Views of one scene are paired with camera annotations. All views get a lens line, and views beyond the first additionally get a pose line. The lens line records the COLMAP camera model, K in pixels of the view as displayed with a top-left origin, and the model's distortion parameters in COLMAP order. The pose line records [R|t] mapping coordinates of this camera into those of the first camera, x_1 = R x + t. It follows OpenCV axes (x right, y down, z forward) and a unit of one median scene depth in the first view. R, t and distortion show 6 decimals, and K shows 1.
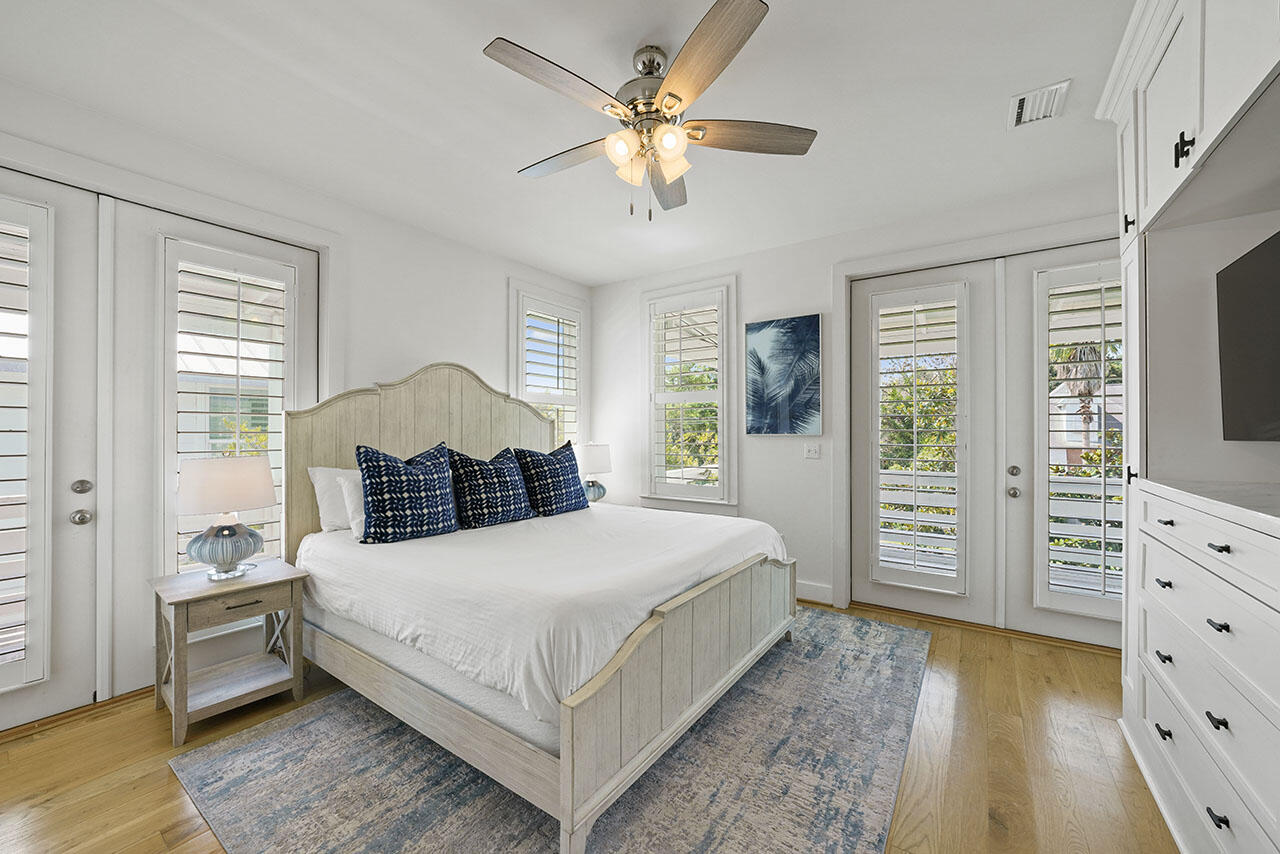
lens RADIAL K [[486.5, 0, 646.8], [0, 486.5, 430.4], [0, 0, 1]] dist [-0.009595, -0.000140]
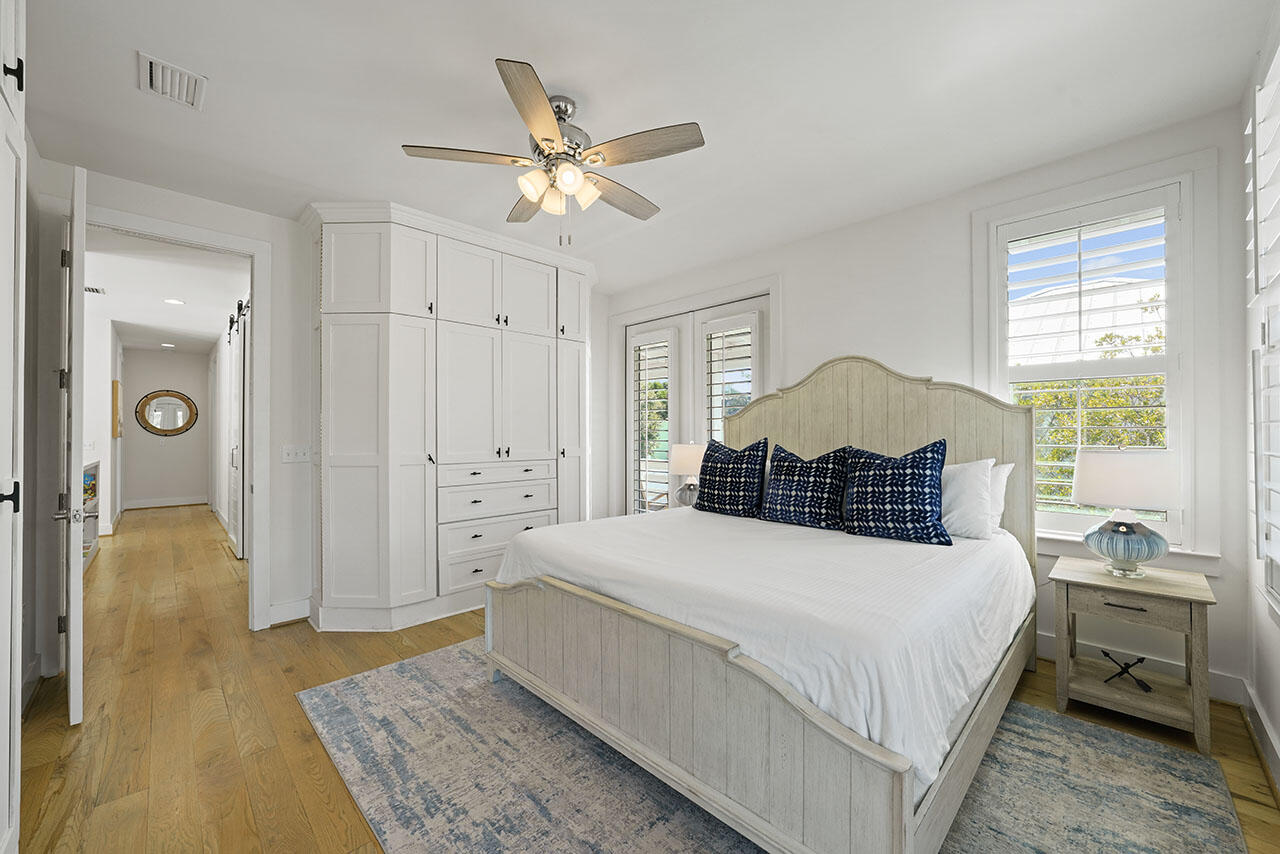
lens RADIAL K [[486.5, 0, 648.2], [0, 486.5, 428.7], [0, 0, 1]] dist [-0.009595, -0.000140]
pose [[-0.164135, 0.004220, -0.986429, 1.049824], [0.017678, 0.999843, 0.001336, -0.006667], [0.986279, -0.017218, -0.164184, 1.304806]]
